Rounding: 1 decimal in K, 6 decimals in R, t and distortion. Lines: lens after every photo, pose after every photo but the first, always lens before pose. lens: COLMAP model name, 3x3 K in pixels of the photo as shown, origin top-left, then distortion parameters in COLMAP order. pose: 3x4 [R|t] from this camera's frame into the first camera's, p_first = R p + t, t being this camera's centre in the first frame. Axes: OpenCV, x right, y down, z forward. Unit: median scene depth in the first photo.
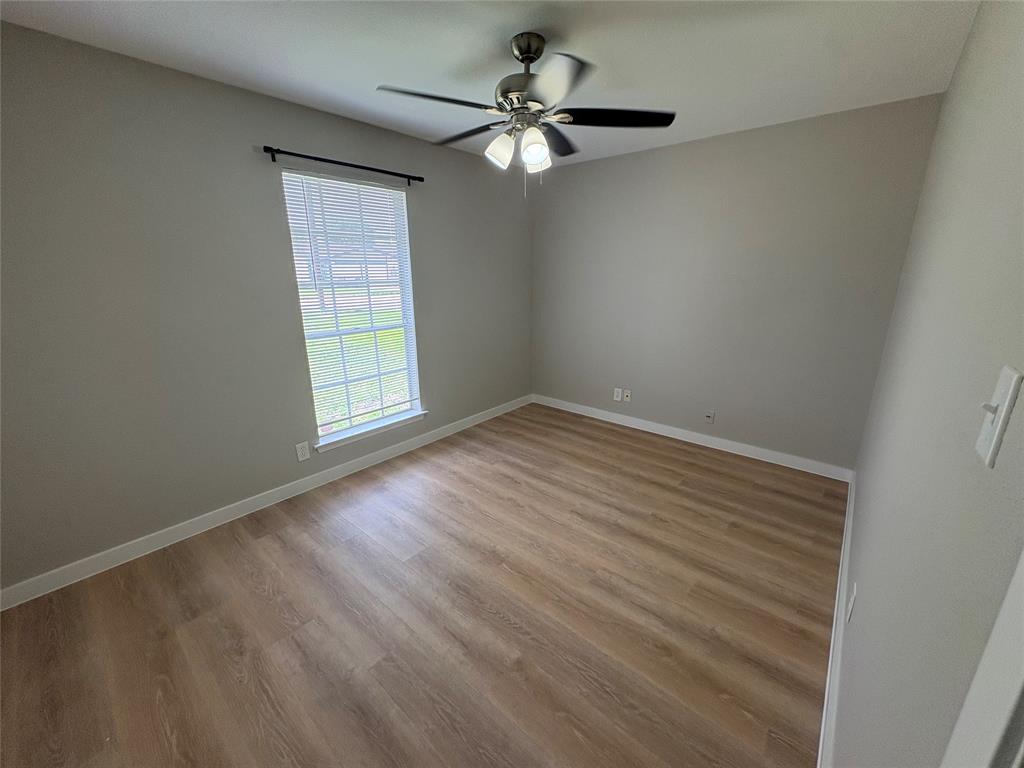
lens RADIAL K [[407.4, 0, 507.2], [0, 407.4, 382.2], [0, 0, 1]] dist [0.000275, 0.000014]
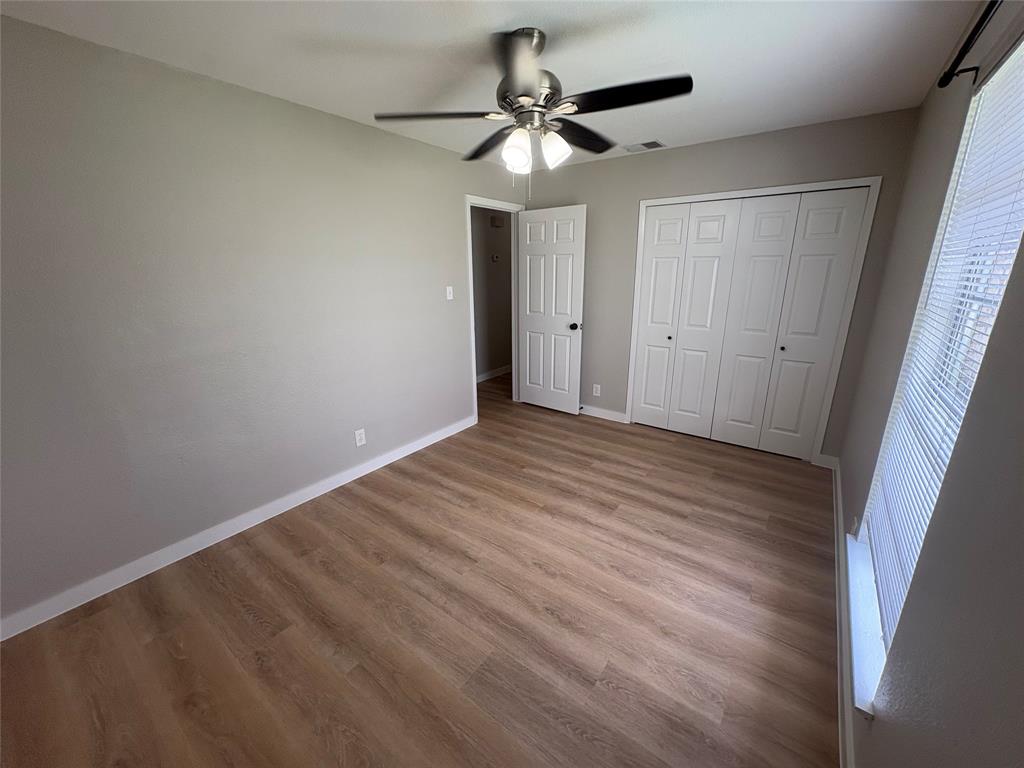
lens RADIAL K [[407.4, 0, 512.5], [0, 407.4, 384.4], [0, 0, 1]] dist [0.000275, 0.000014]
pose [[-0.996299, 0.036343, -0.077890, 0.135879], [-0.009534, 0.853888, 0.520369, -0.437489], [0.085421, 0.519186, -0.850382, 1.535809]]
